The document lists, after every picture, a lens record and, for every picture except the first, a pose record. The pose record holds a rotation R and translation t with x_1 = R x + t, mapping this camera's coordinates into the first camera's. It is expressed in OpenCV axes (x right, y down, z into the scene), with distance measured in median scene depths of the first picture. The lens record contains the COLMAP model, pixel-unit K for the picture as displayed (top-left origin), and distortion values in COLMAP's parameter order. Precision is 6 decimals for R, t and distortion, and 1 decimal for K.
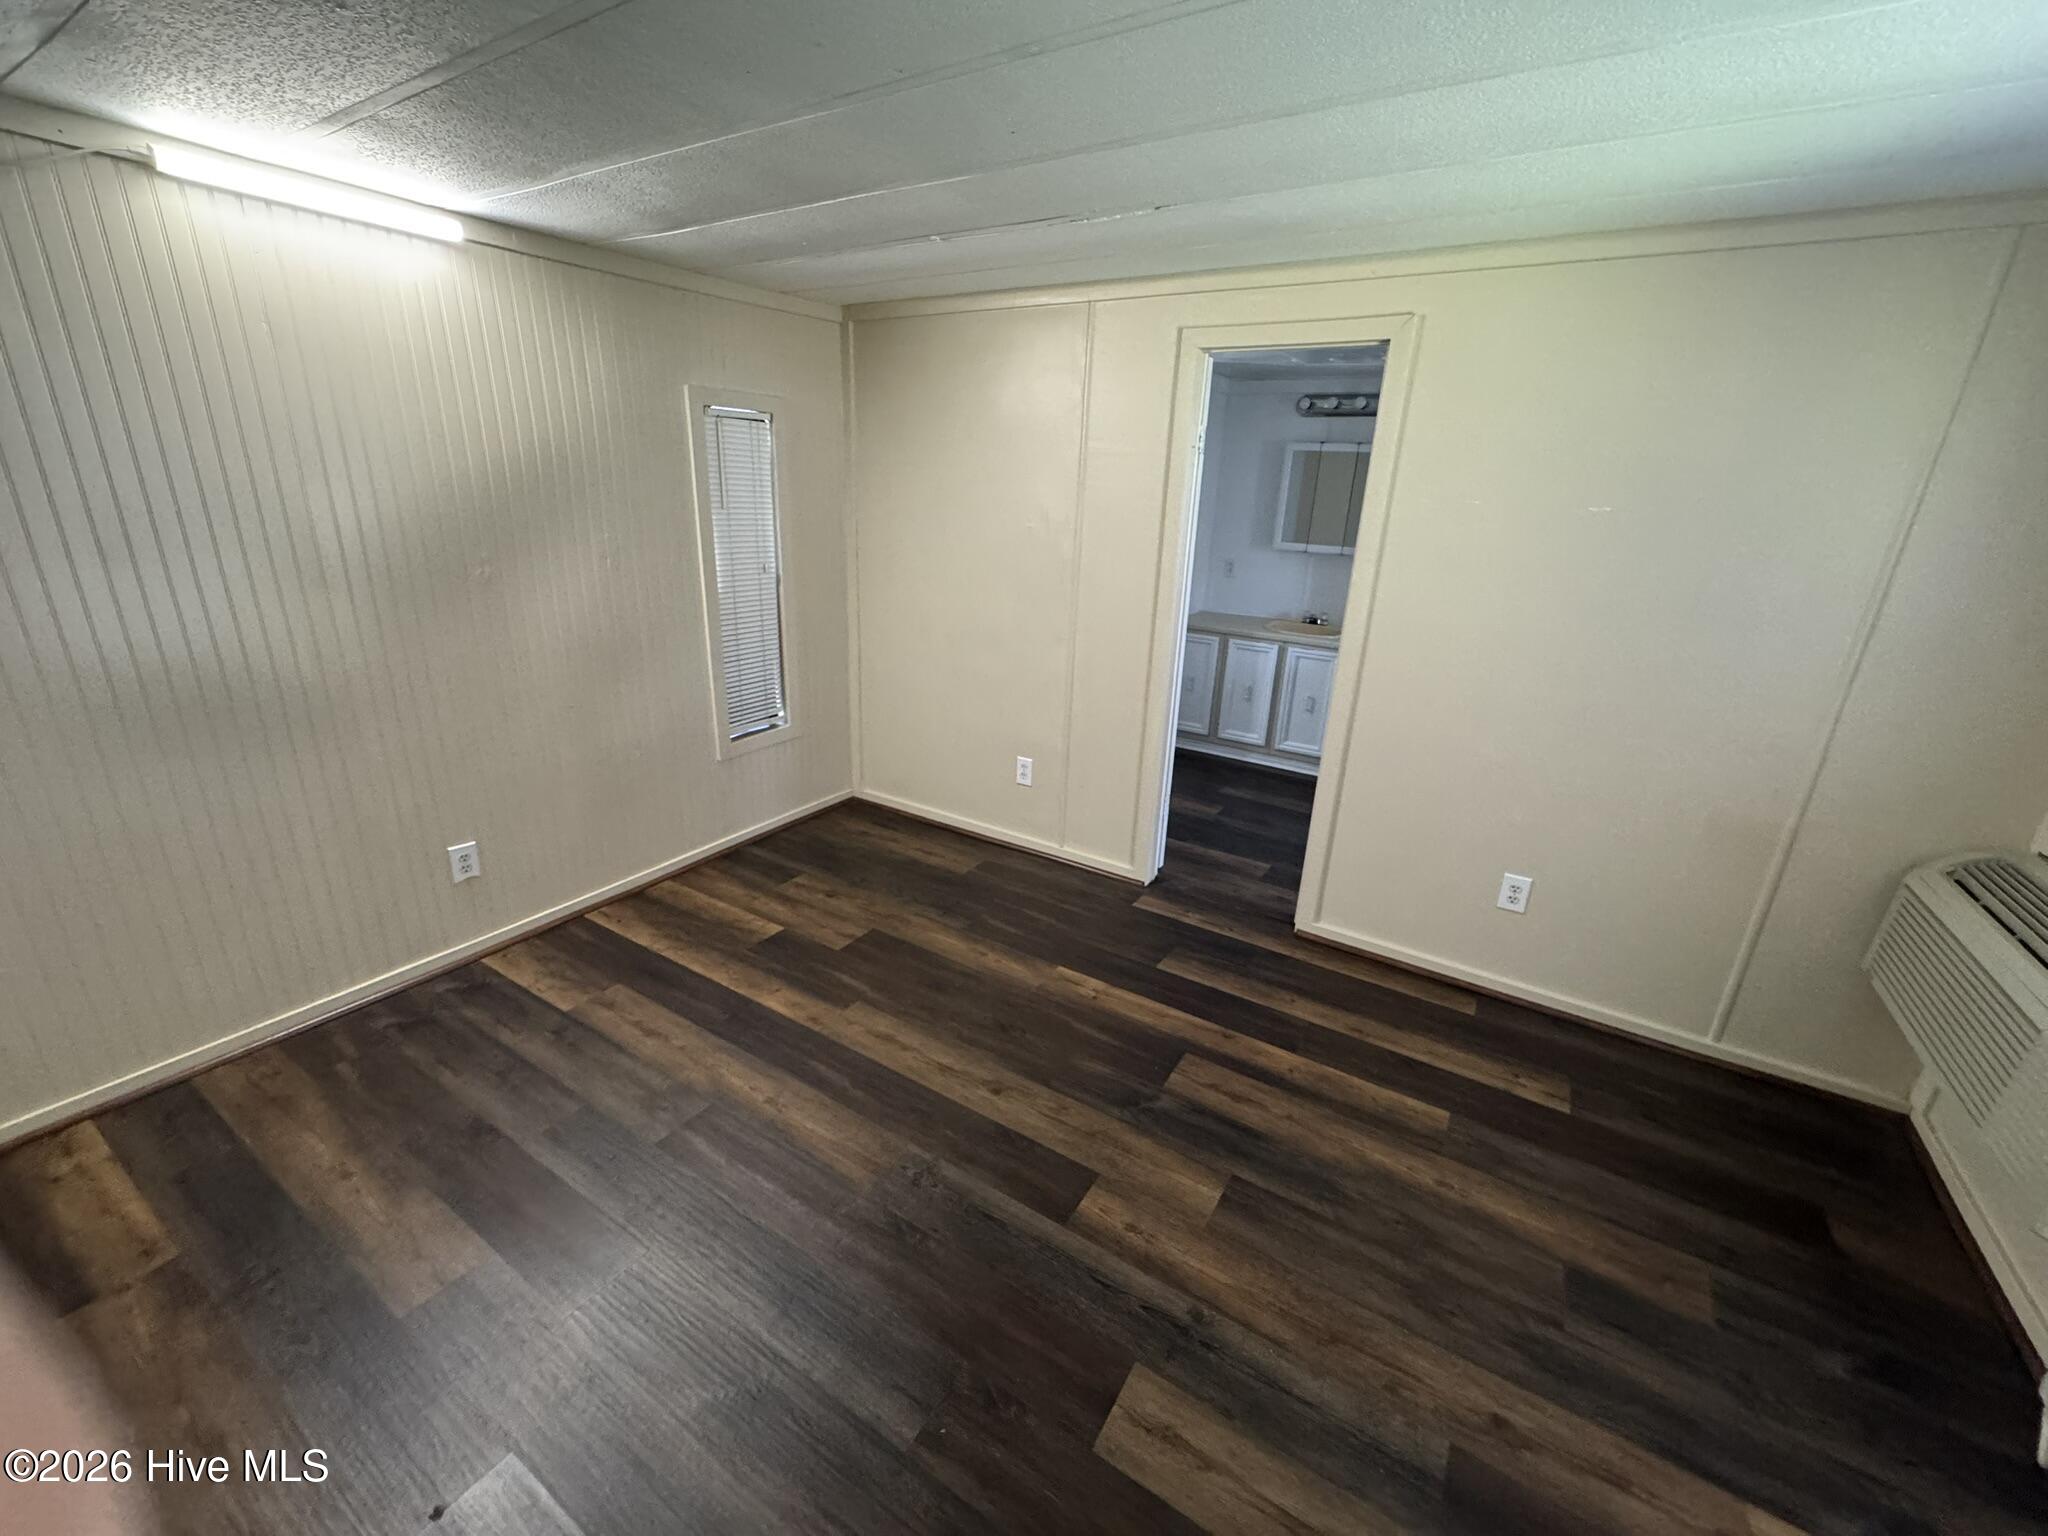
lens RADIAL K [[820.4, 0, 1027.6], [0, 820.4, 769.2], [0, 0, 1]] dist [-0.002945, 0.001061]
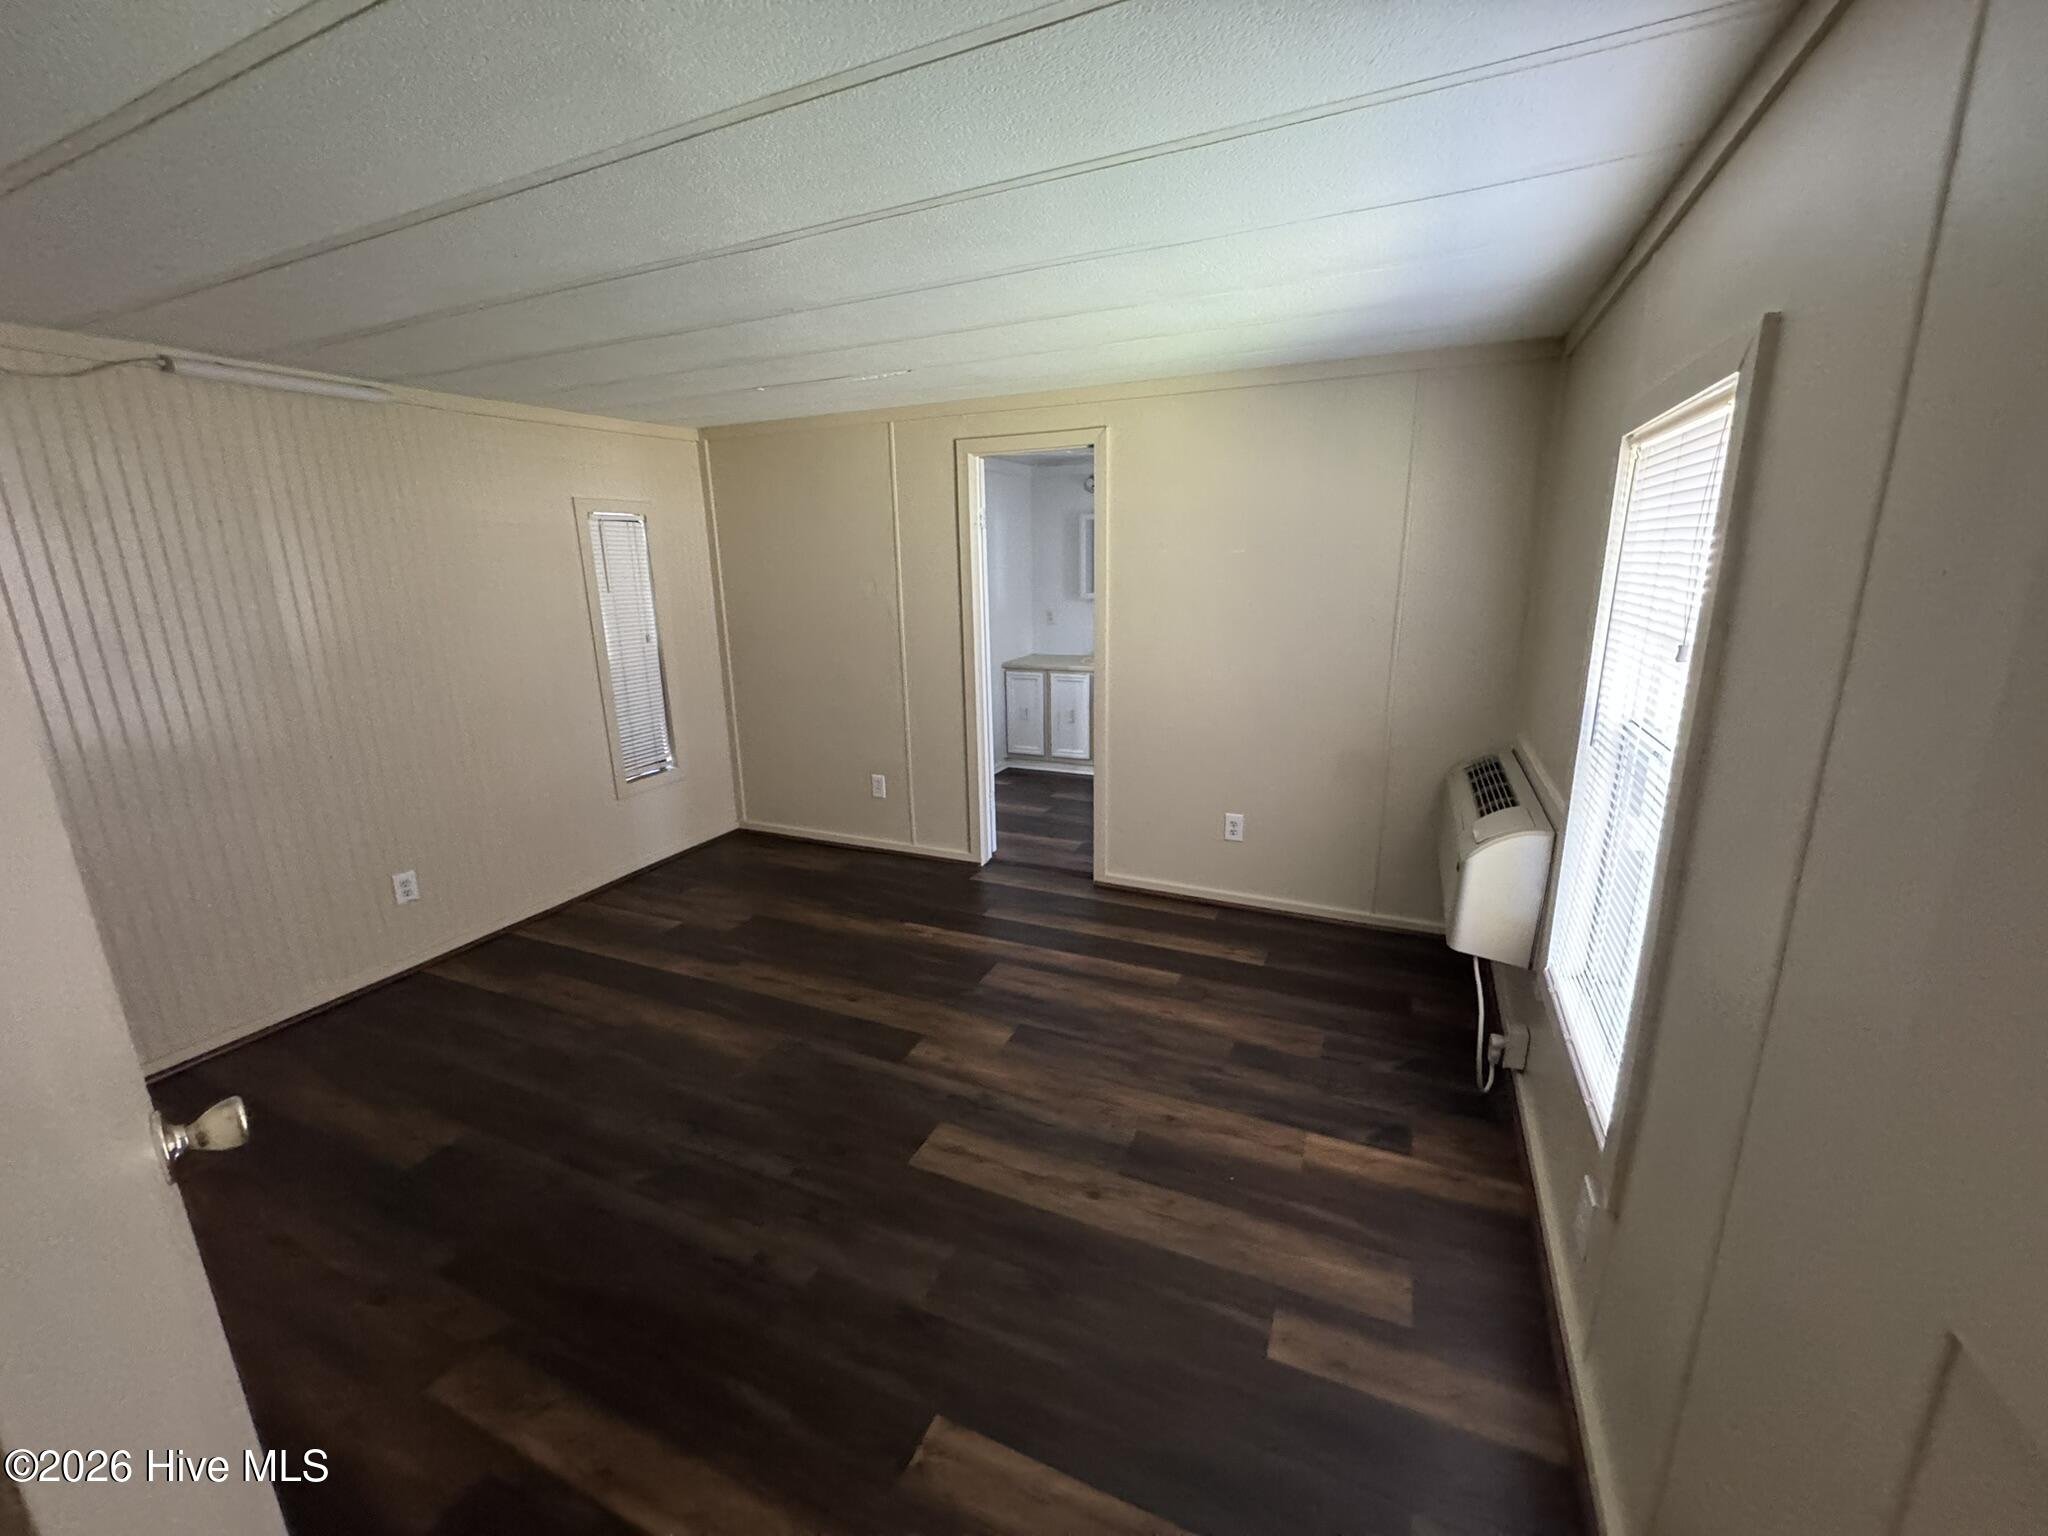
lens RADIAL K [[820.4, 0, 1025.1], [0, 820.4, 766.3], [0, 0, 1]] dist [-0.002945, 0.001061]
pose [[0.989117, -0.088785, 0.117324, 0.117079], [0.098367, 0.992044, -0.078562, 0.147710], [-0.109415, 0.089247, 0.989981, -0.391798]]
